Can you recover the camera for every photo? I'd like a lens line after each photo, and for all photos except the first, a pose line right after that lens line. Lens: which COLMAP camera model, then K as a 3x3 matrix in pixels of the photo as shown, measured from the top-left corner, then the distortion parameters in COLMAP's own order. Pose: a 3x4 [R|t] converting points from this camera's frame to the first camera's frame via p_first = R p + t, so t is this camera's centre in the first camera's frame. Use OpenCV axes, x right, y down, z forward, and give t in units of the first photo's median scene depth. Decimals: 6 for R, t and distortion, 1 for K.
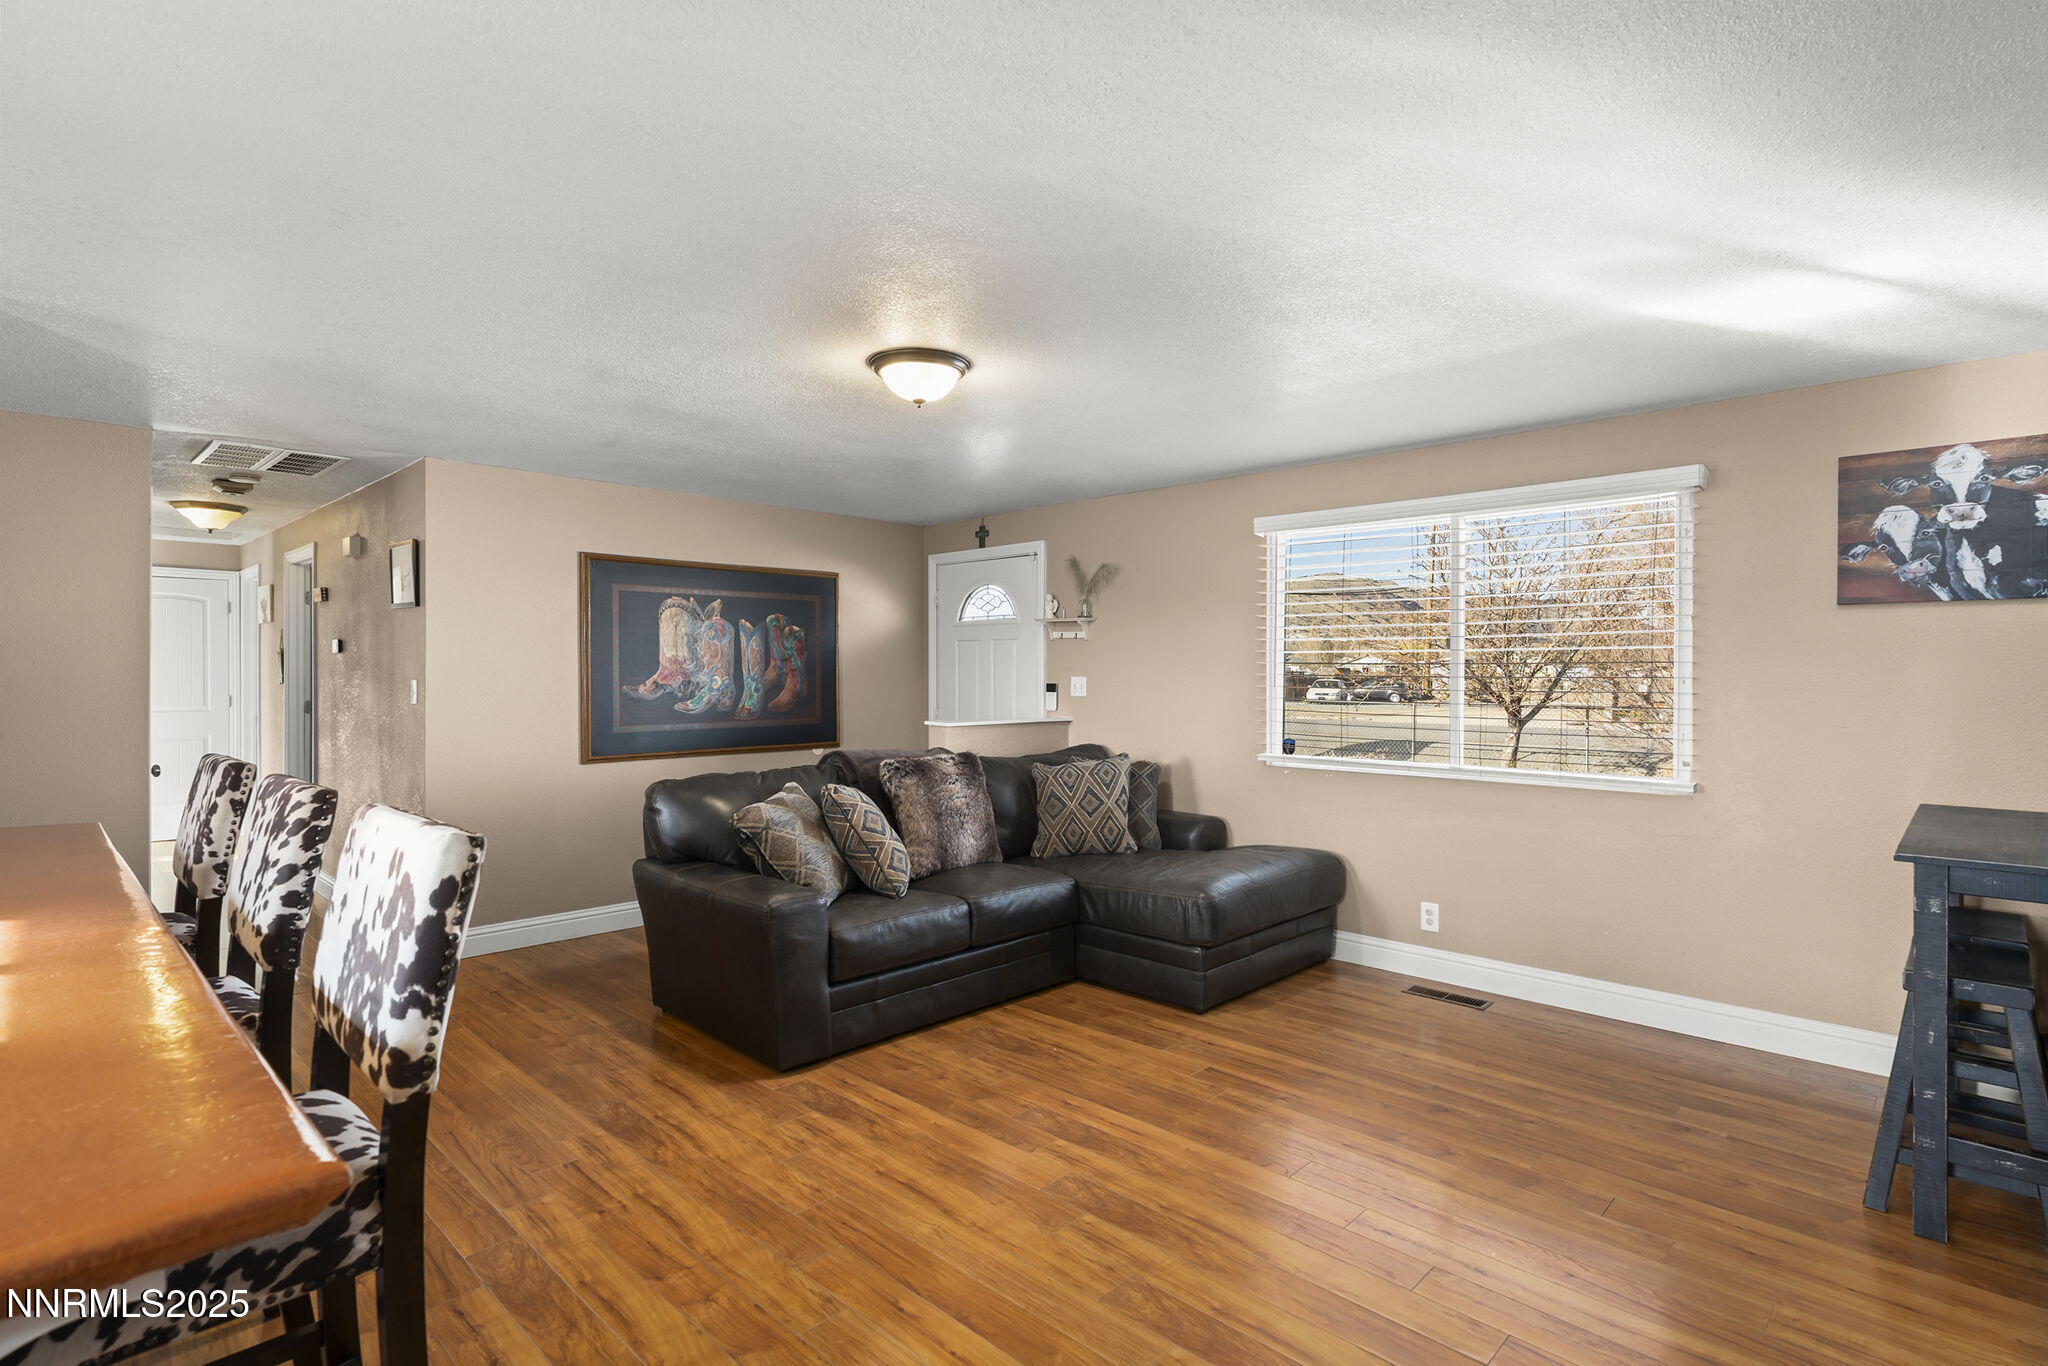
lens RADIAL K [[987.3, 0, 1001.6], [0, 987.3, 683.1], [0, 0, 1]] dist [-0.010193, -0.000274]
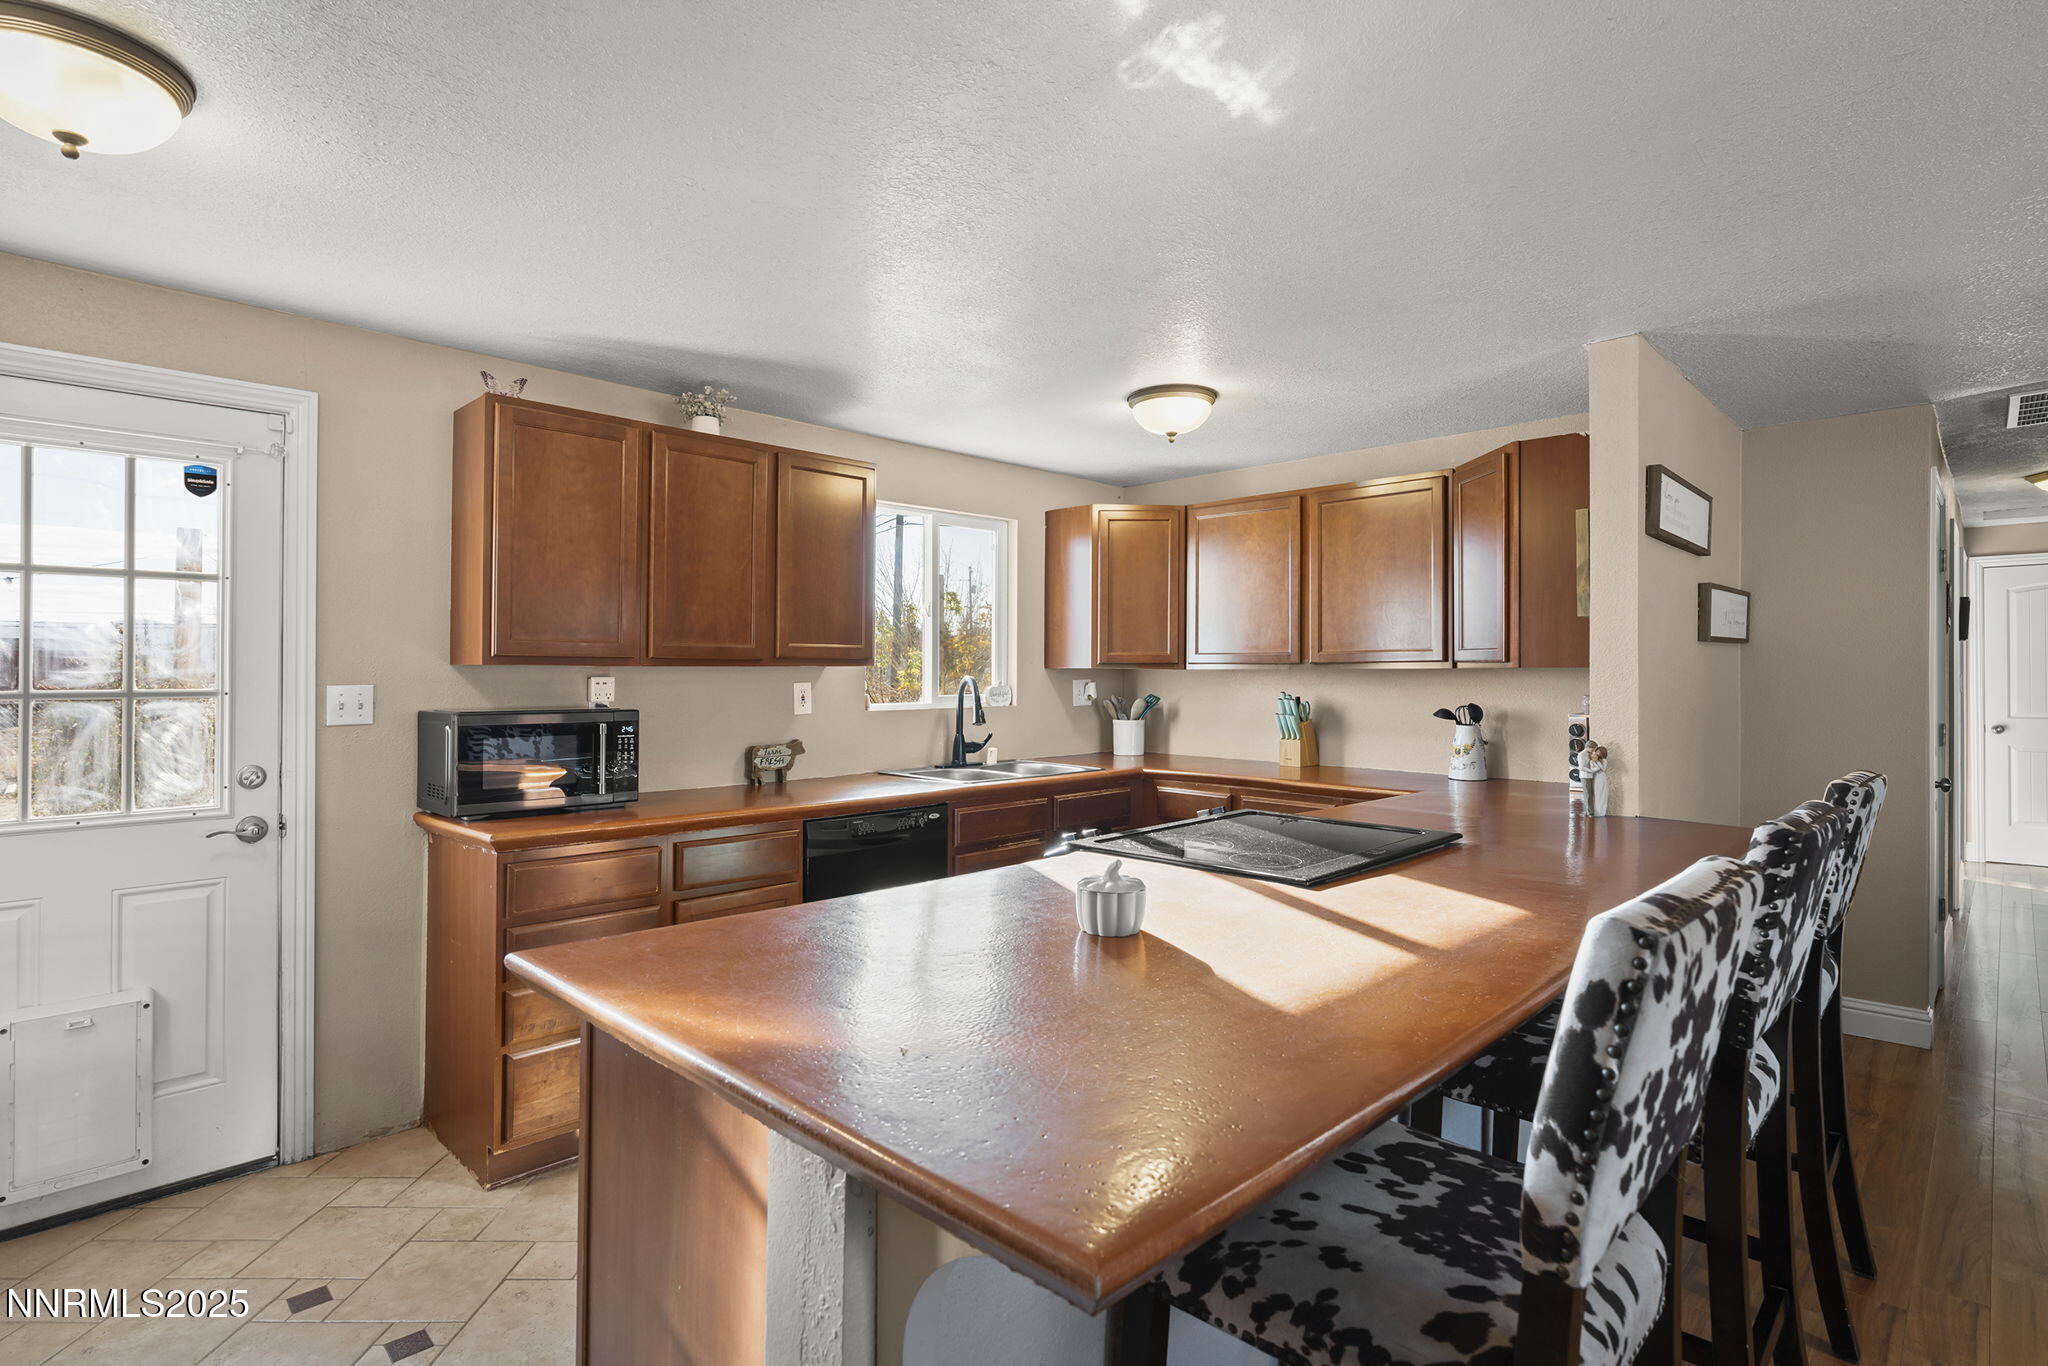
lens RADIAL K [[1005.7, 0, 1017.7], [0, 1005.7, 663.4], [0, 0, 1]] dist [-0.006250, -0.000446]
pose [[0.013001, -0.014009, -0.999817, 0.045500], [-0.006727, 0.999878, -0.014097, -0.002963], [0.999893, 0.006909, 0.012905, 0.220330]]
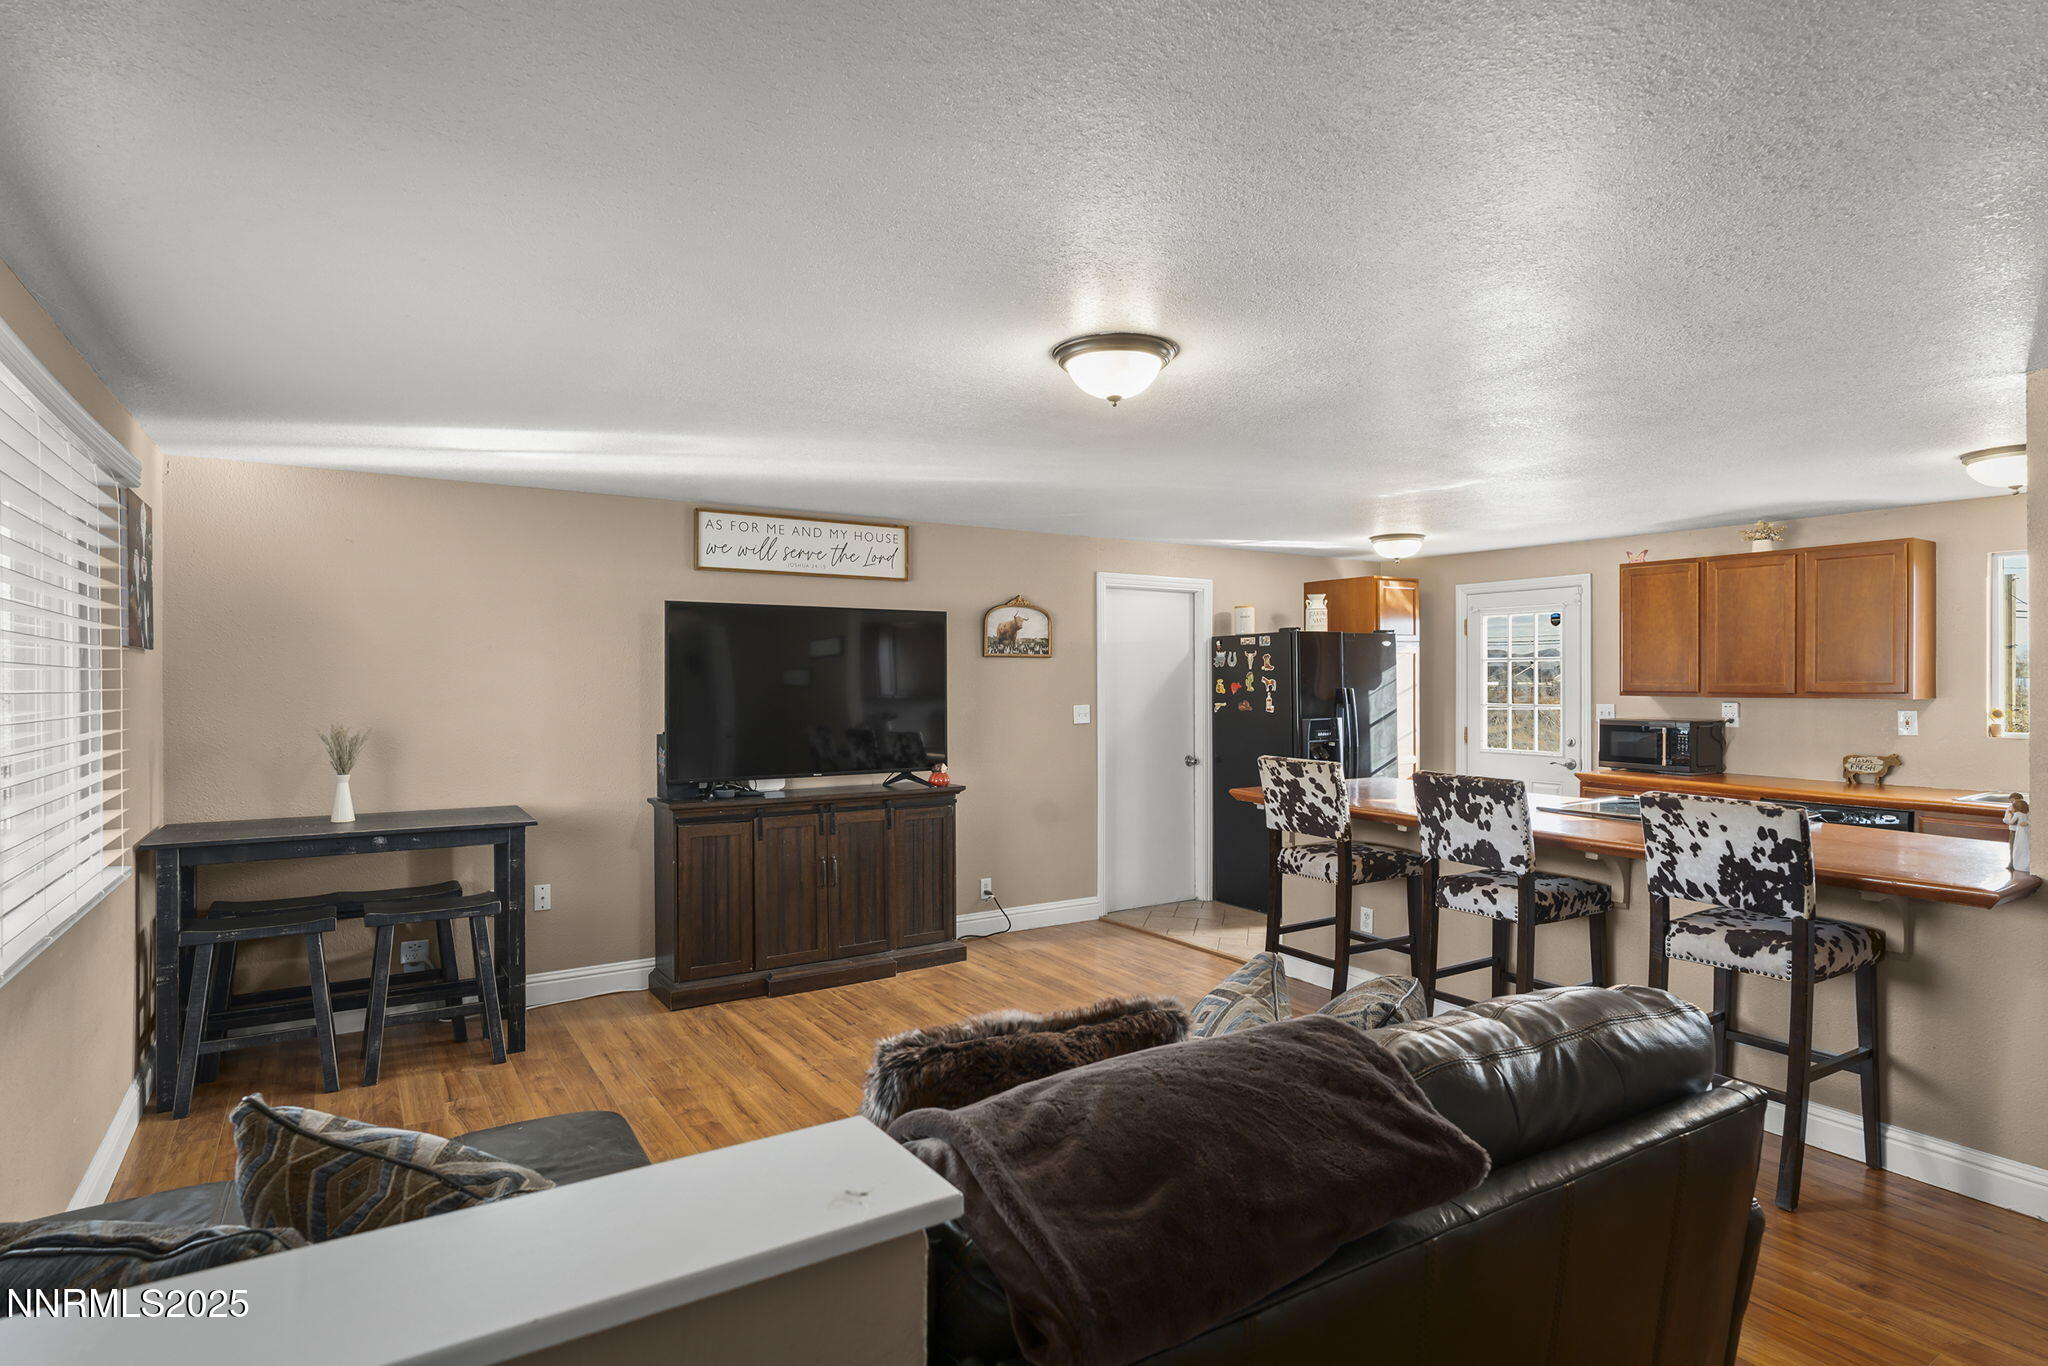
lens RADIAL K [[1062.1, 0, 1024.0], [0, 1062.1, 683.0], [0, 0, 1]] dist [-0.000692, -0.000055]
pose [[-0.976408, -0.001924, 0.215927, -0.215266], [0.000525, 0.999936, 0.011284, -0.061009], [-0.215935, 0.011131, -0.976344, 1.996709]]
